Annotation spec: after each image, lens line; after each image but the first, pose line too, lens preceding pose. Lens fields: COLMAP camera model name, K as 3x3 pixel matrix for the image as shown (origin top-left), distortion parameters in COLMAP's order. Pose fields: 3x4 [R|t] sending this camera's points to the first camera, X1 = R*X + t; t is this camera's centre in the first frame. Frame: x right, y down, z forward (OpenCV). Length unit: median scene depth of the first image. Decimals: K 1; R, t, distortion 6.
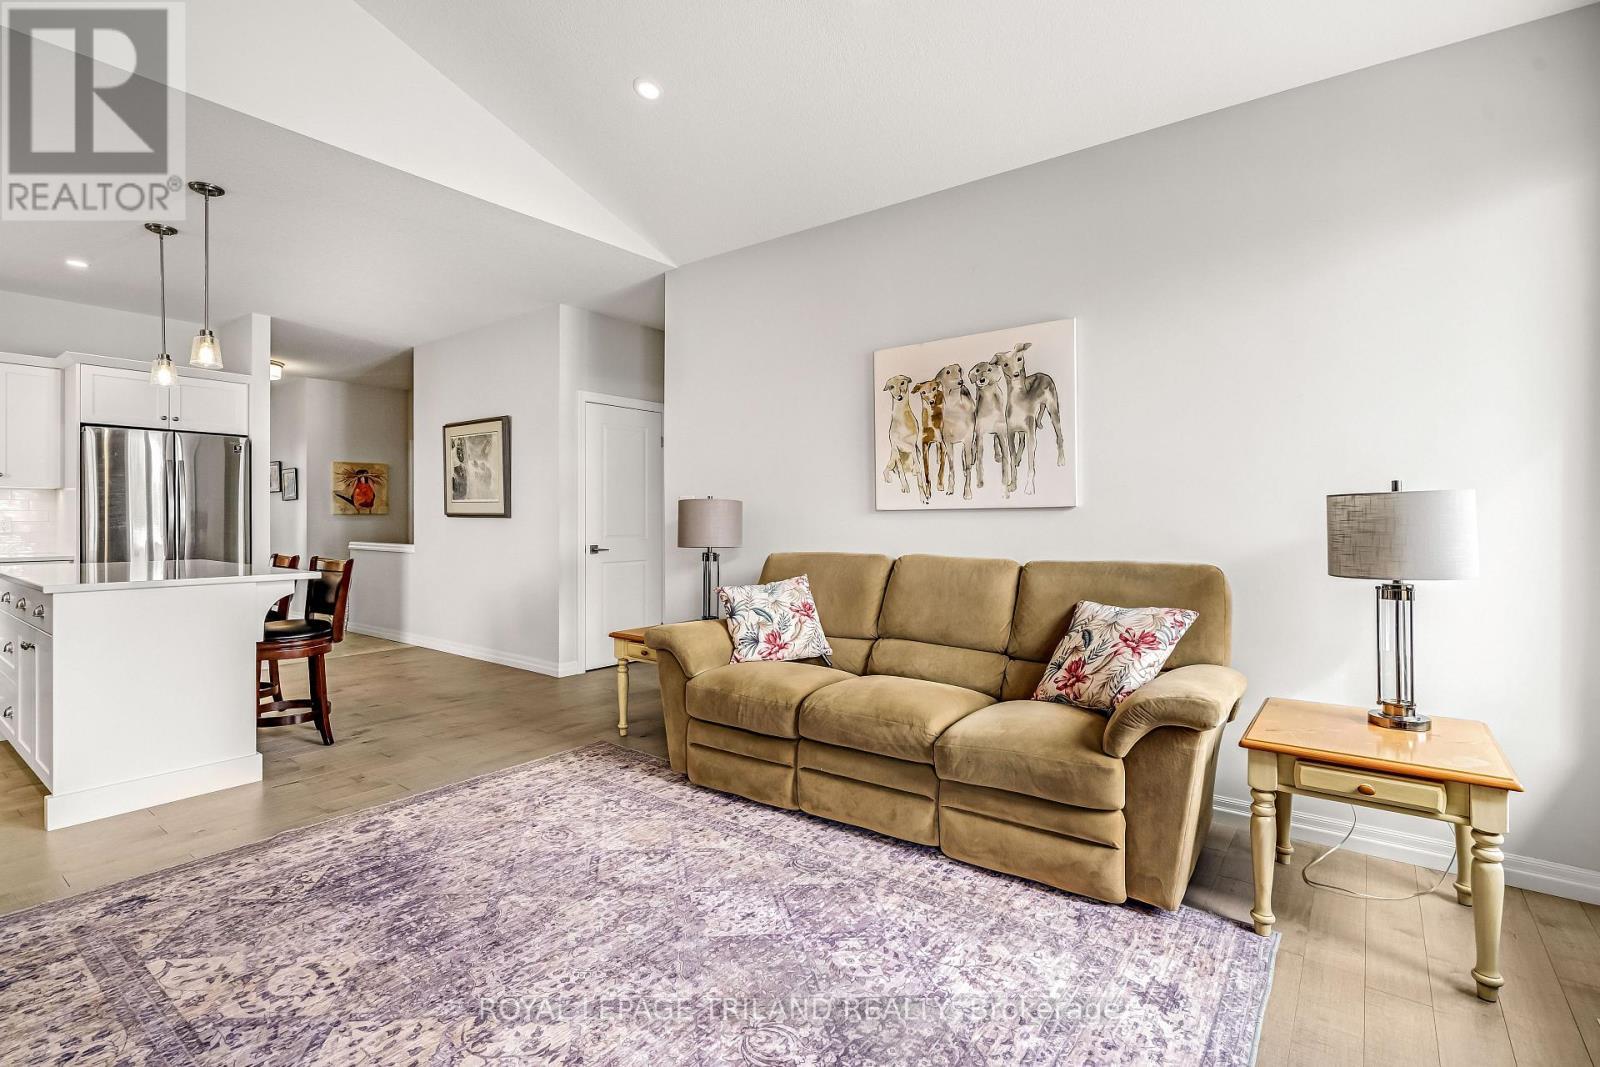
lens RADIAL K [[743.3, 0, 801.1], [0, 743.3, 526.3], [0, 0, 1]] dist [-0.008238, 0.003400]
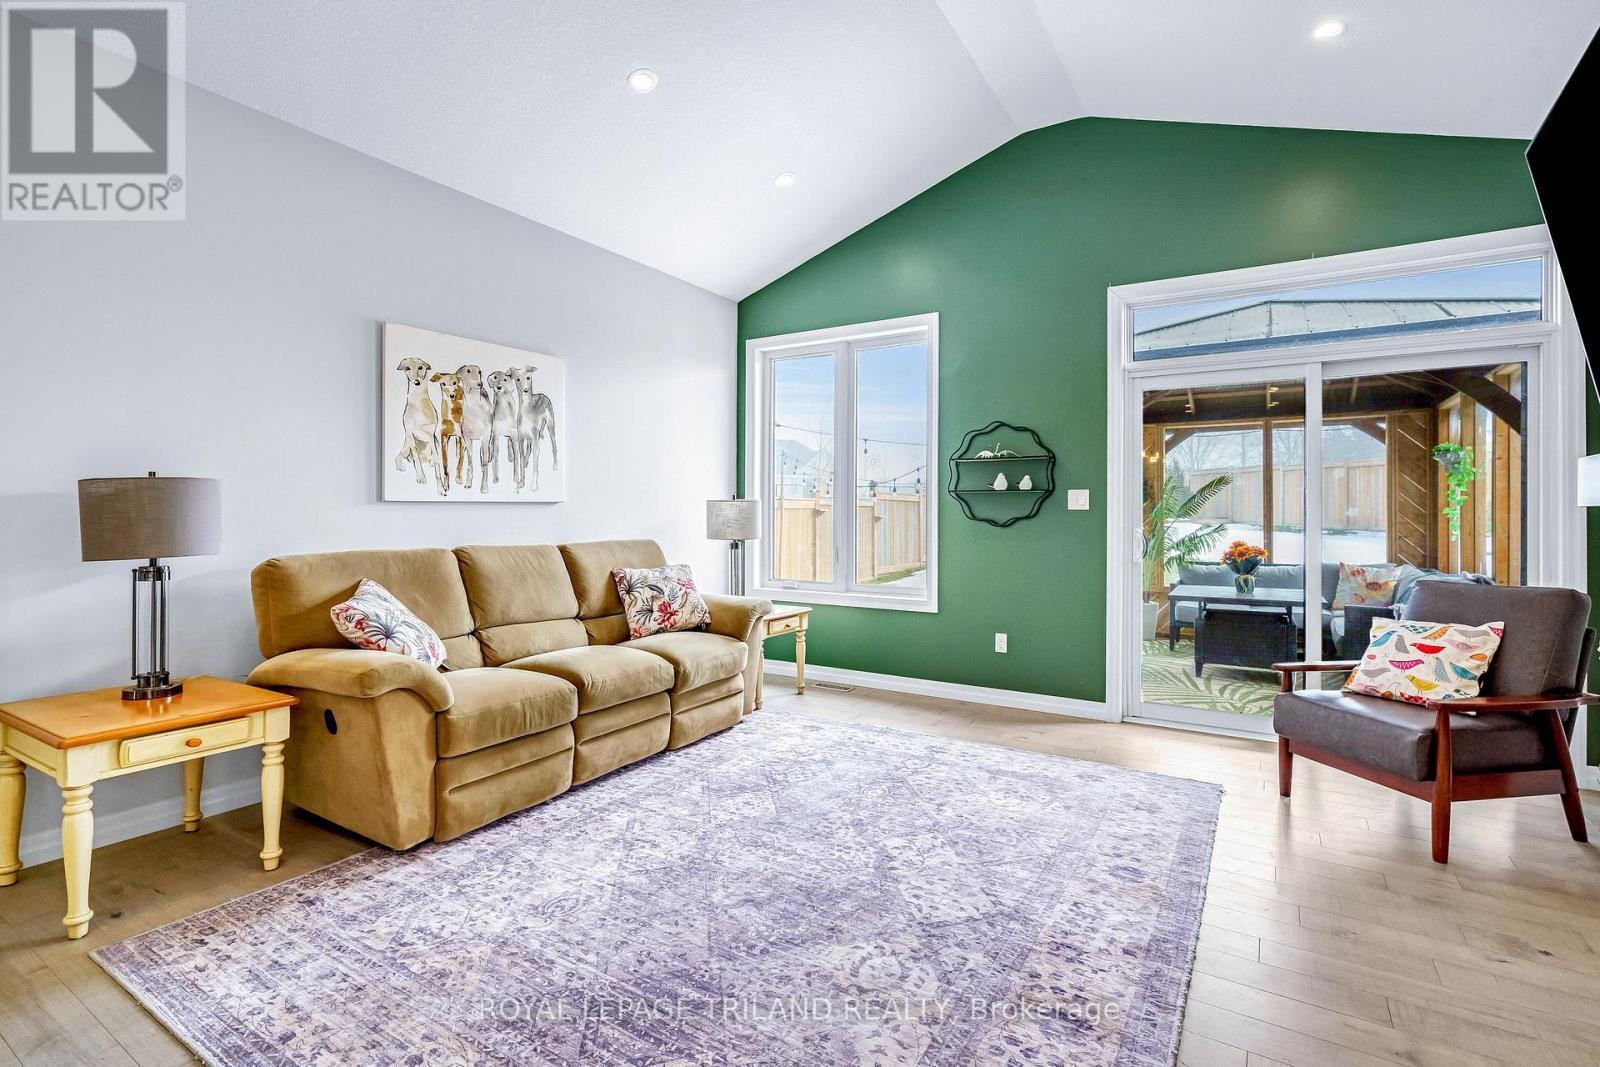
lens RADIAL K [[743.3, 0, 793.9], [0, 743.3, 511.6], [0, 0, 1]] dist [-0.008238, 0.003400]
pose [[-0.073123, 0.000345, 0.997323, -1.011238], [0.006295, 0.999980, 0.000116, -0.007301], [-0.997303, 0.006287, -0.073124, 0.712320]]
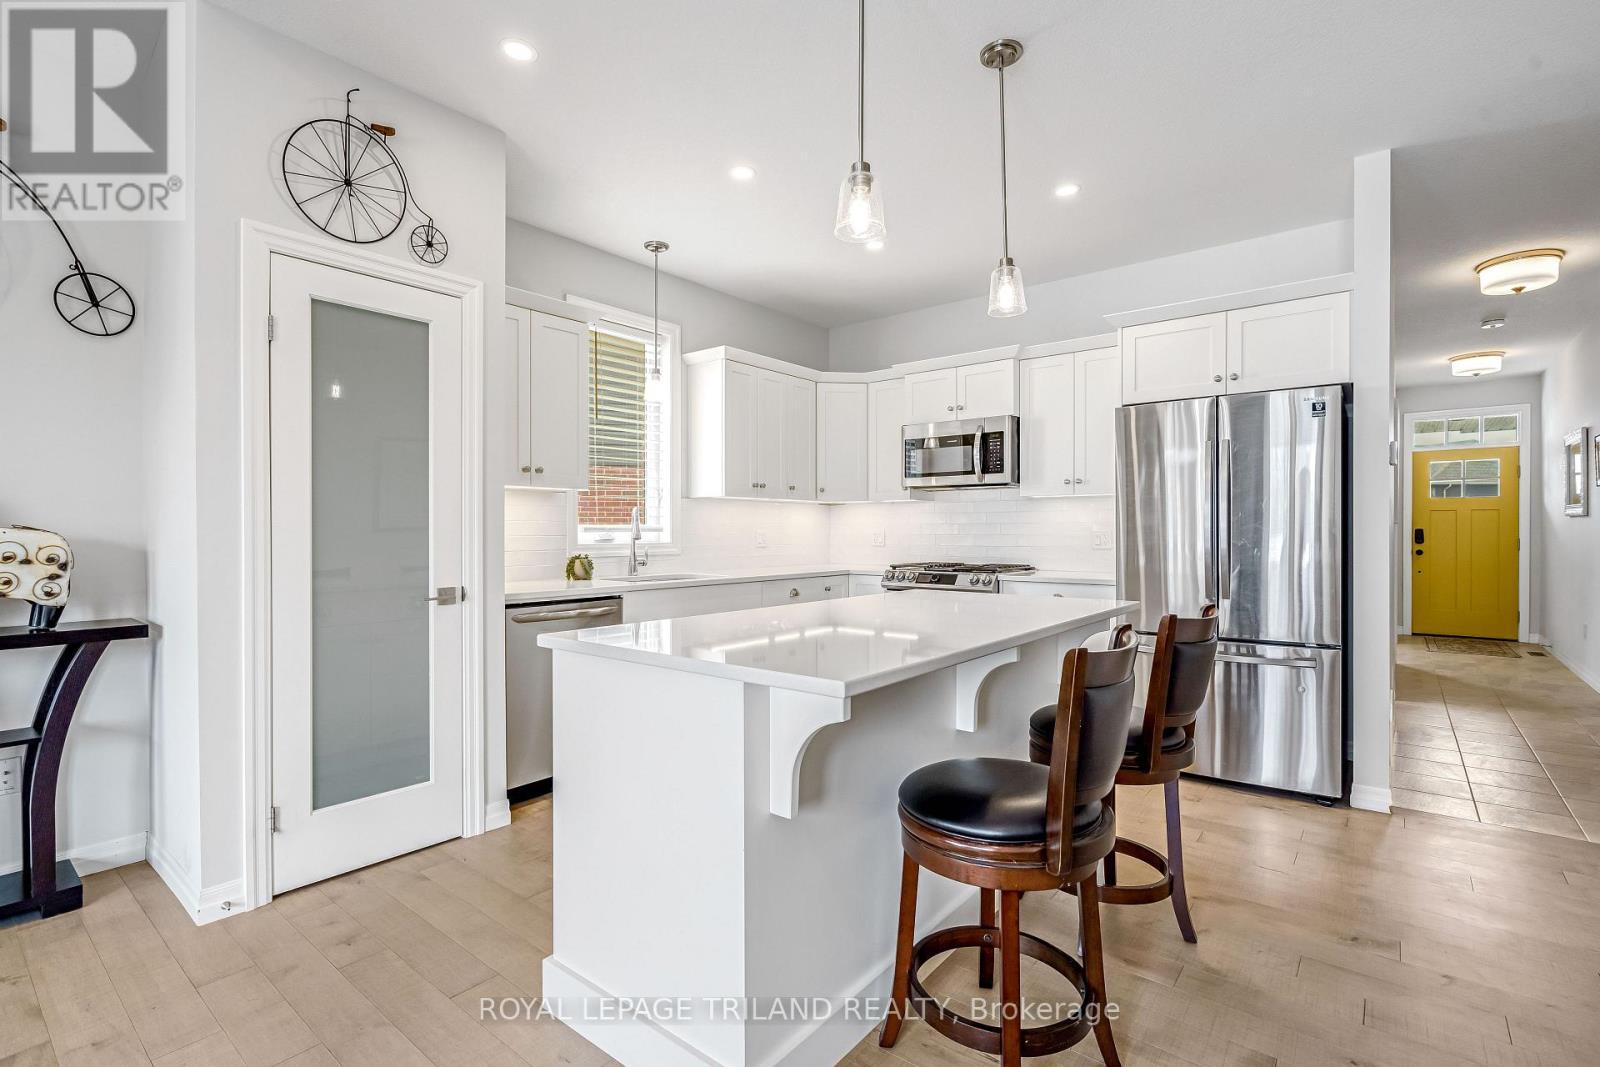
lens RADIAL K [[743.3, 0, 810.7], [0, 743.3, 530.6], [0, 0, 1]] dist [-0.008238, 0.003400]
pose [[-0.016547, -0.002552, -0.999860, -0.330572], [-0.009619, 0.999951, -0.002393, -0.009653], [0.999817, 0.009578, -0.016571, 1.116350]]
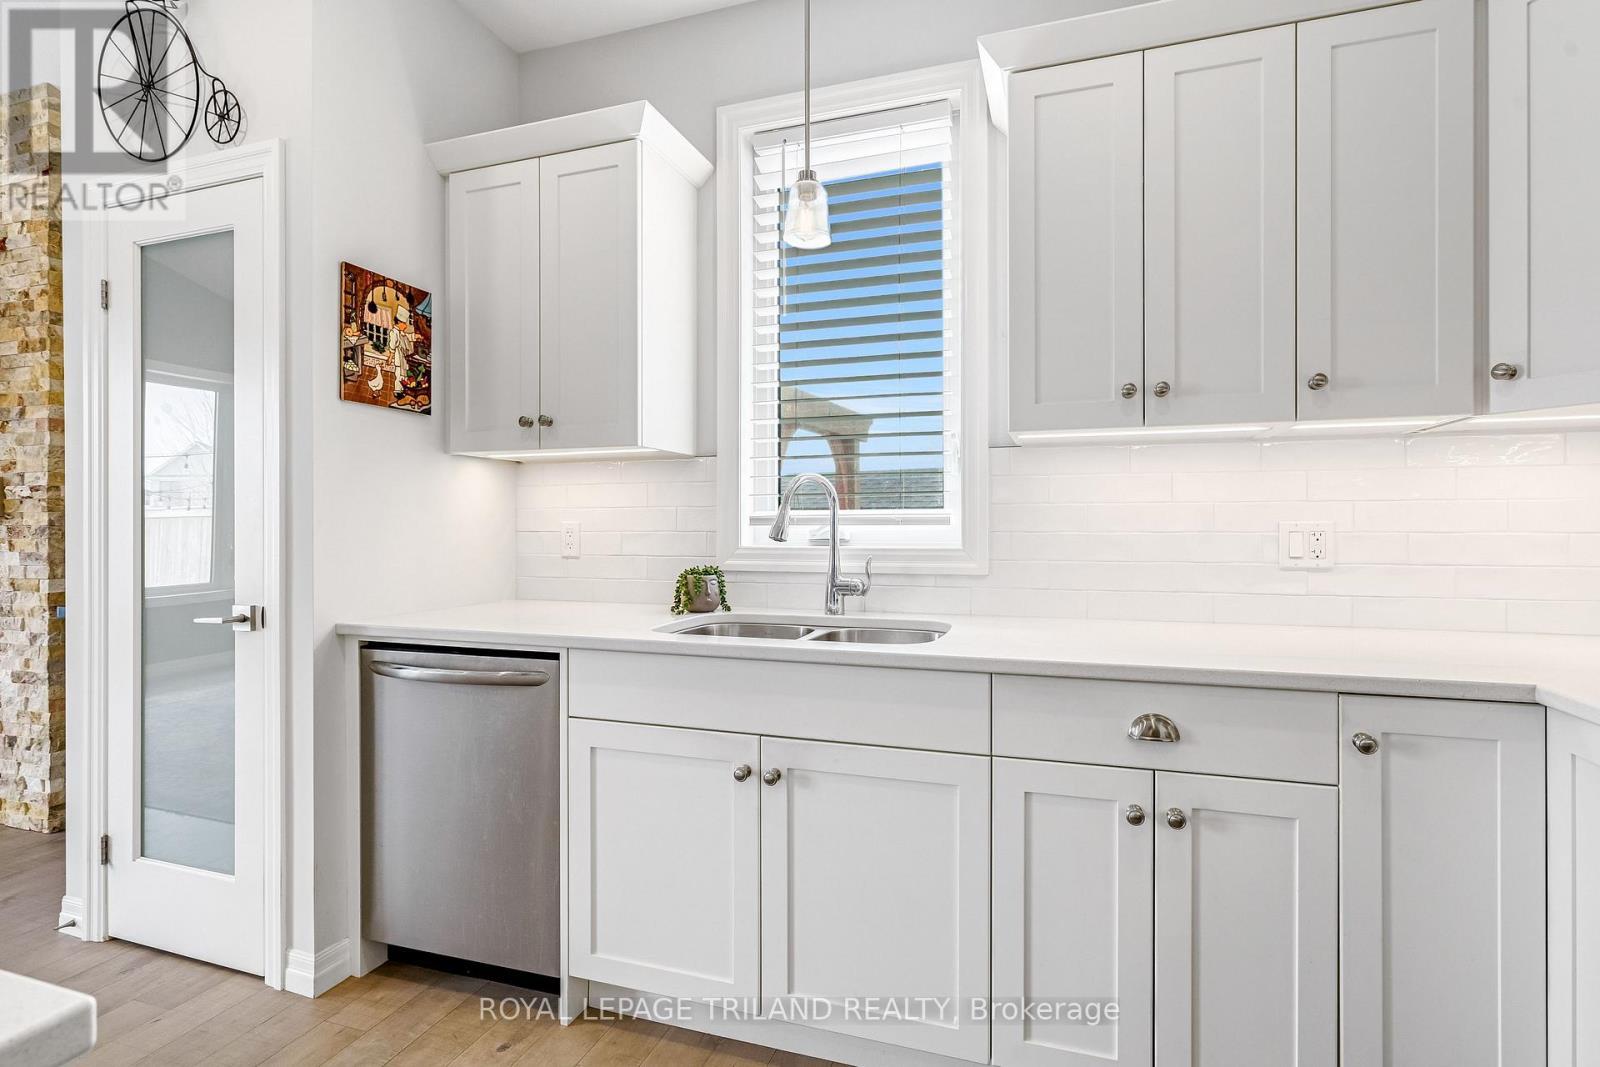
lens RADIAL K [[780.4, 0, 809.4], [0, 780.4, 531.5], [0, 0, 1]] dist [0.003993, 0.000406]
pose [[-0.946656, 0.004616, -0.322212, -1.453970], [-0.002318, 0.999774, 0.021132, -0.016209], [0.322237, 0.020751, -0.946432, 1.428576]]
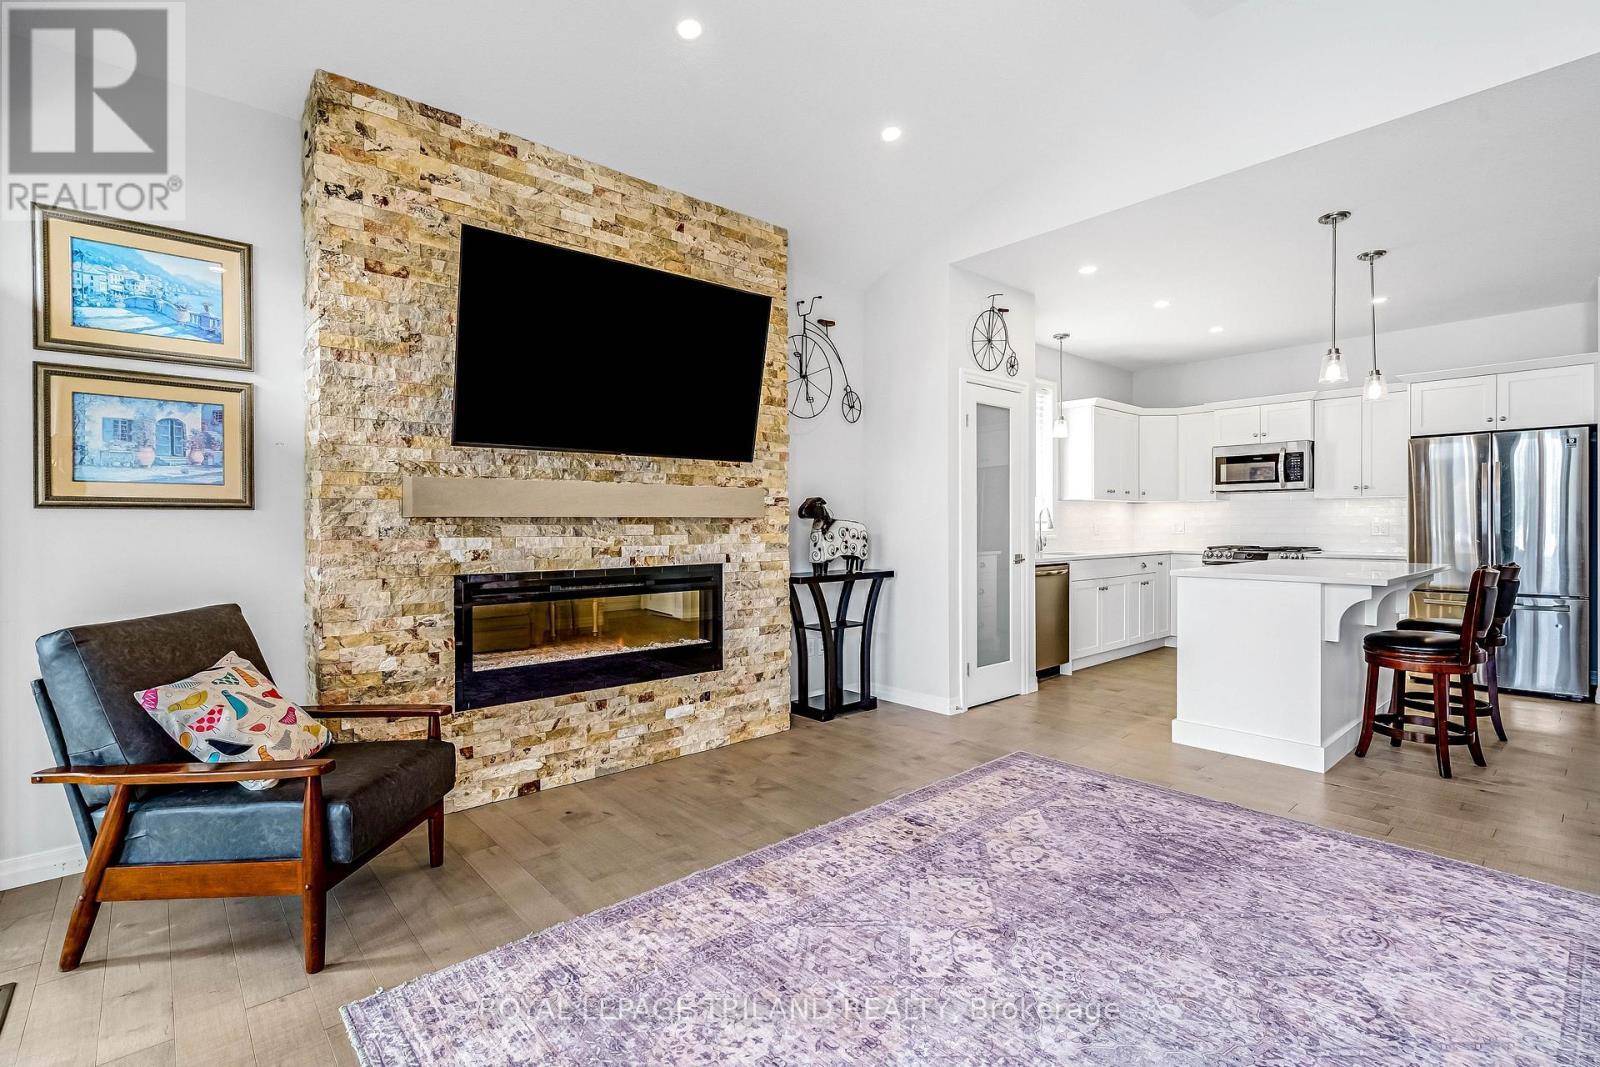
lens RADIAL K [[743.3, 0, 808.7], [0, 743.3, 522.2], [0, 0, 1]] dist [-0.008238, 0.003400]
pose [[-0.183152, -0.002542, -0.983081, 0.460859], [-0.008199, 0.999966, -0.001058, -0.003992], [0.983050, 0.007867, -0.183167, 0.508217]]
